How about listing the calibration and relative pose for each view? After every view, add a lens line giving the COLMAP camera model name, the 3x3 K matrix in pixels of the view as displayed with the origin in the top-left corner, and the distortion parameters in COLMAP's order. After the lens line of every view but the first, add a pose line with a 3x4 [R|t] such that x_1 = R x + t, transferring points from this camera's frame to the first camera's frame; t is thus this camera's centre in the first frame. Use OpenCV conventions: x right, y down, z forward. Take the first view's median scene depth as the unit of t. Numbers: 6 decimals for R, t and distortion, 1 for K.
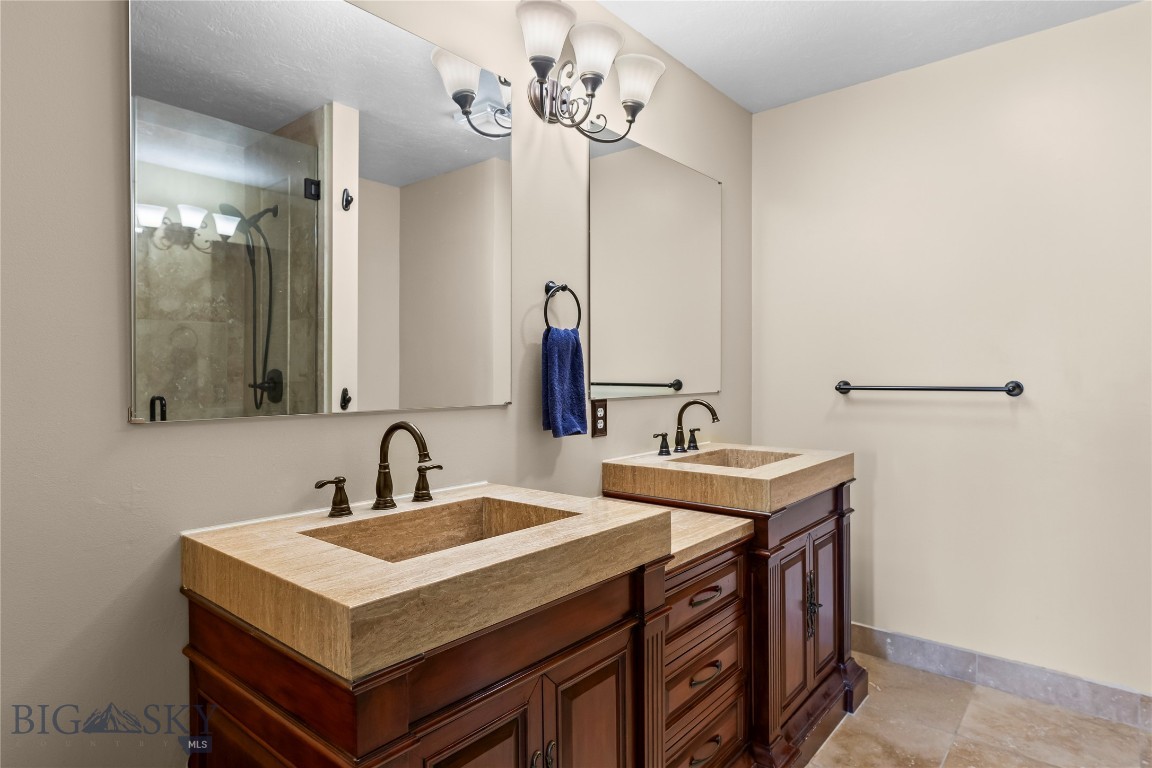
lens RADIAL K [[637.4, 0, 577.6], [0, 637.4, 387.1], [0, 0, 1]] dist [0.001642, -0.000063]
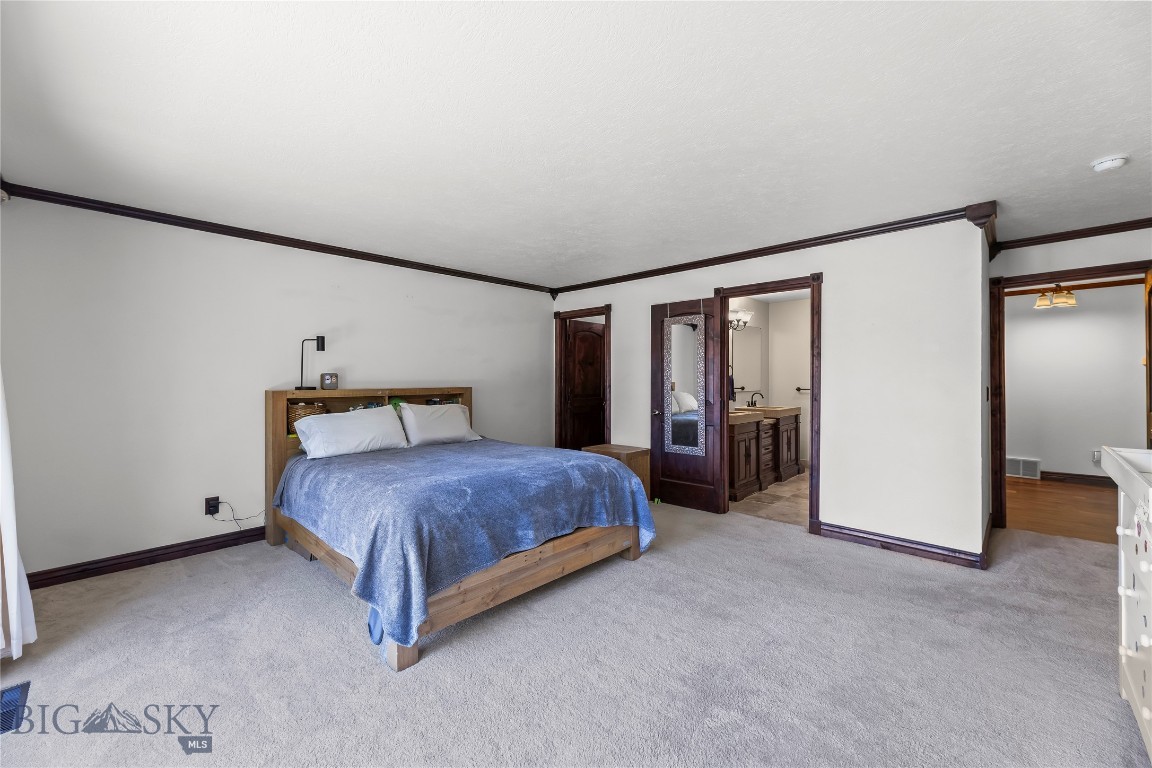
lens RADIAL K [[458.8, 0, 574.8], [0, 458.8, 368.9], [0, 0, 1]] dist [0.007116, -0.000005]
pose [[0.997079, -0.000580, -0.076377, -0.854799], [-0.002209, 0.999334, -0.036426, -0.022730], [0.076347, 0.036488, 0.996413, -2.251274]]
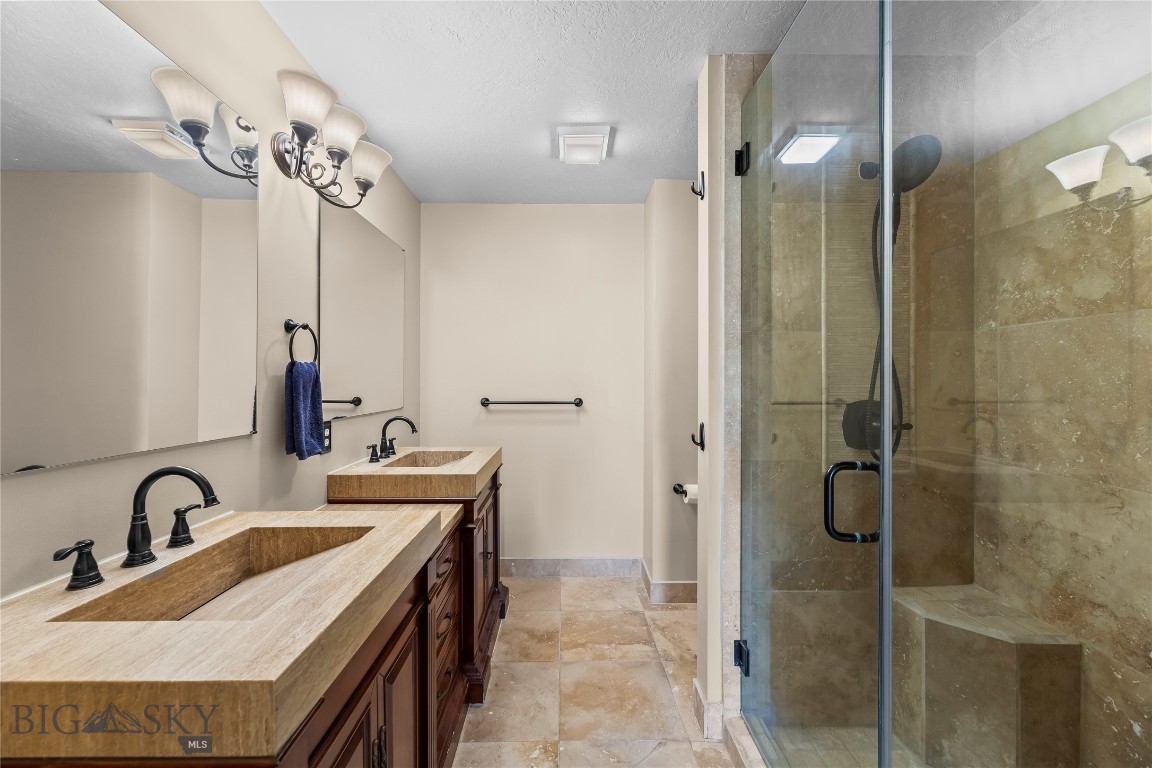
lens RADIAL K [[459.4, 0, 579.3], [0, 459.4, 387.2], [0, 0, 1]] dist [-0.000051, -0.000499]
pose [[0.750712, 0.000457, 0.660629, -0.195919], [0.005232, 0.999964, -0.006637, -0.040182], [-0.660608, 0.008439, 0.750683, 0.065867]]
